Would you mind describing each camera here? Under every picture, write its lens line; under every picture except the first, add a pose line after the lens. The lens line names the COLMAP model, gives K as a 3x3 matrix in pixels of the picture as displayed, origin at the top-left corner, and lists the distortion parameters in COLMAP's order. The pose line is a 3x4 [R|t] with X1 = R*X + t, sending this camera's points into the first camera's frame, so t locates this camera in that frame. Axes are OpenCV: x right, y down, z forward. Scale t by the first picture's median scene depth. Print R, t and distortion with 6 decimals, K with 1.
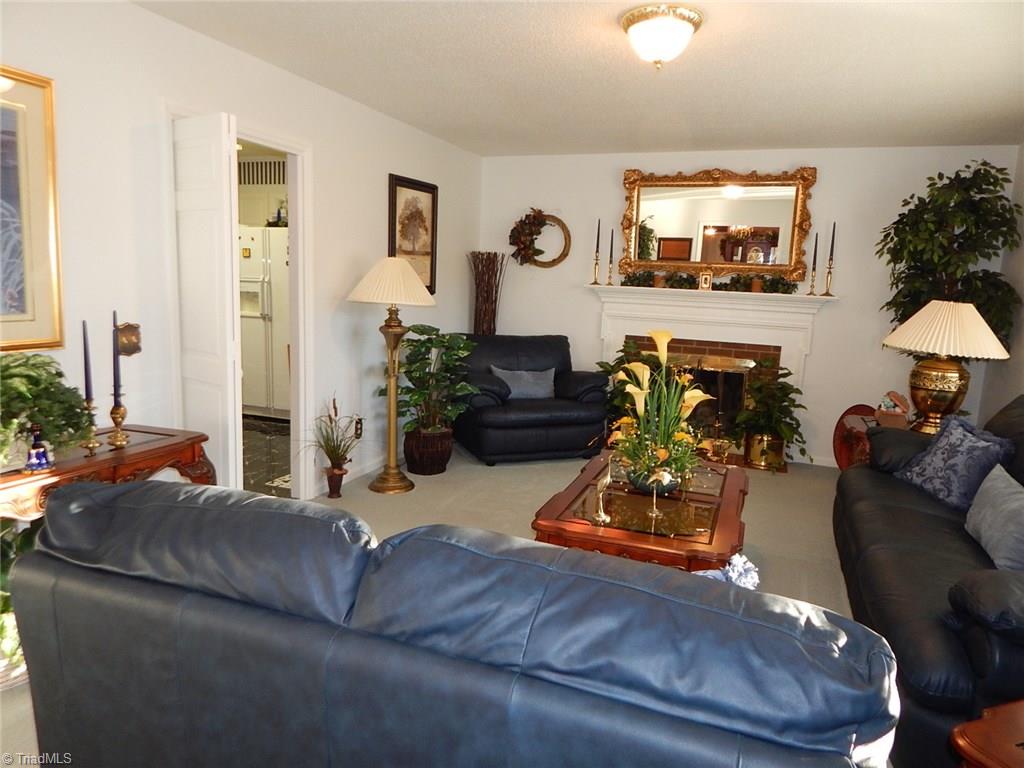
lens RADIAL K [[676.8, 0, 512.0], [0, 676.8, 384.0], [0, 0, 1]] dist [-0.001098, -0.000854]
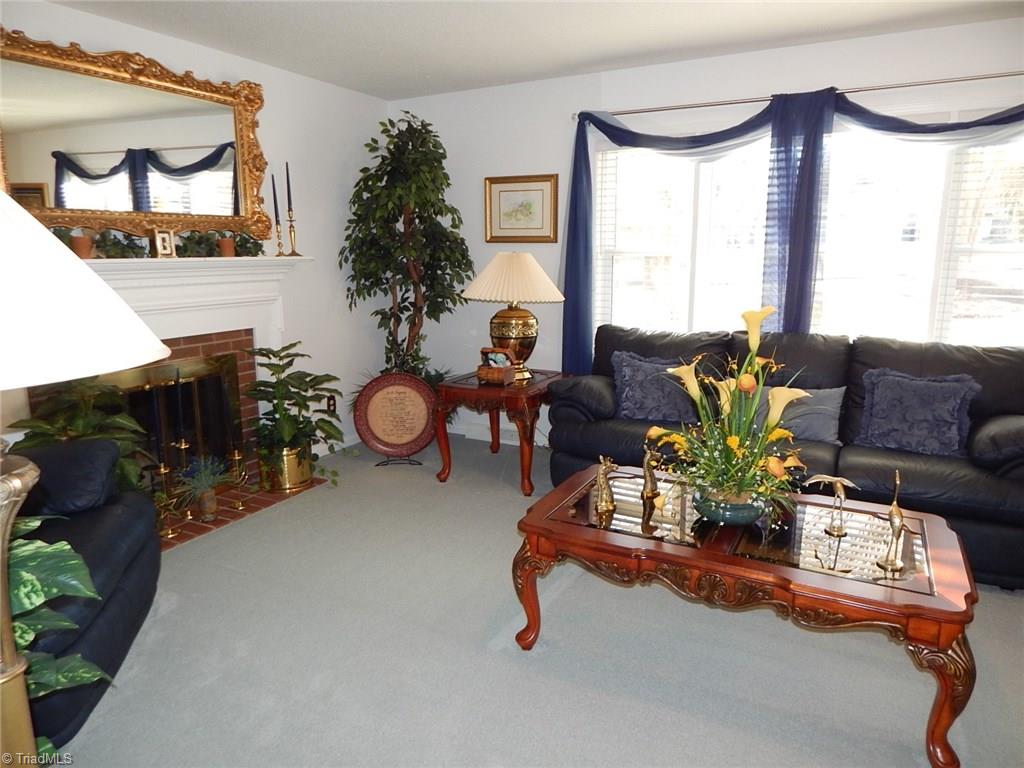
lens RADIAL K [[676.8, 0, 512.0], [0, 676.8, 384.0], [0, 0, 1]] dist [-0.001098, -0.000854]
pose [[0.133654, -0.235927, 0.962536, -0.304931], [0.167805, 0.962613, 0.212645, -0.110404], [-0.976718, 0.133098, 0.168247, 0.627022]]
